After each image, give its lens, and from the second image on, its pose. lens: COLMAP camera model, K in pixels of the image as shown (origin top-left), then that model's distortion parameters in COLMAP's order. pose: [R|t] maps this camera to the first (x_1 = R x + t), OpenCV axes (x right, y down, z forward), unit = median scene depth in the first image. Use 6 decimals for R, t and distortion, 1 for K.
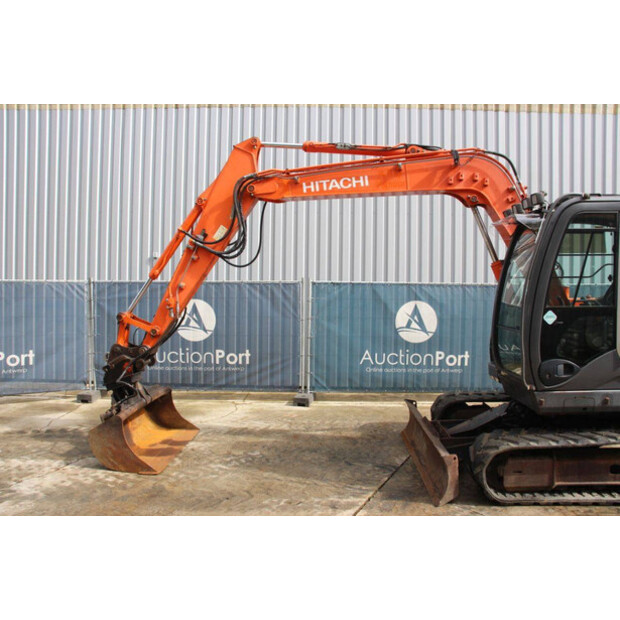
lens RADIAL K [[515.5, 0, 310.0], [0, 515.5, 310.0], [0, 0, 1]] dist [-0.179174, 0.159373]
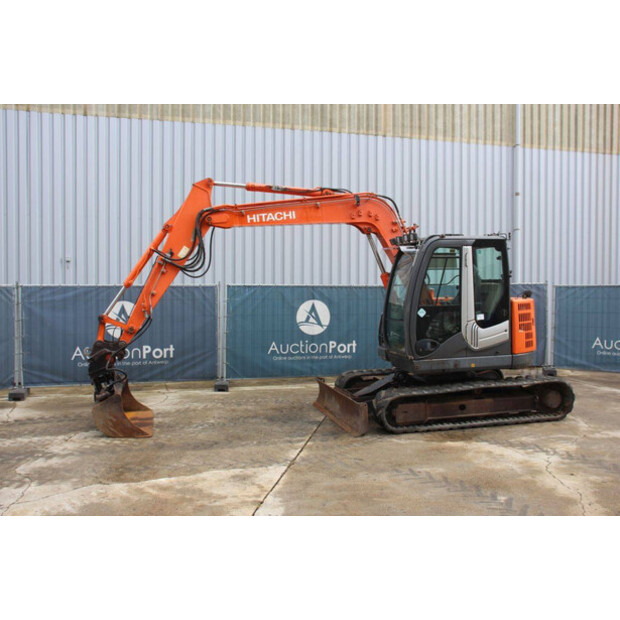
lens RADIAL K [[624.3, 0, 310.0], [0, 624.3, 310.0], [0, 0, 1]] dist [-0.078538, 0.022912]
pose [[0.959832, -0.017288, 0.280042, -0.316188], [0.014742, 0.999829, 0.011198, -0.015997], [-0.280188, -0.006620, 0.959922, -0.612311]]
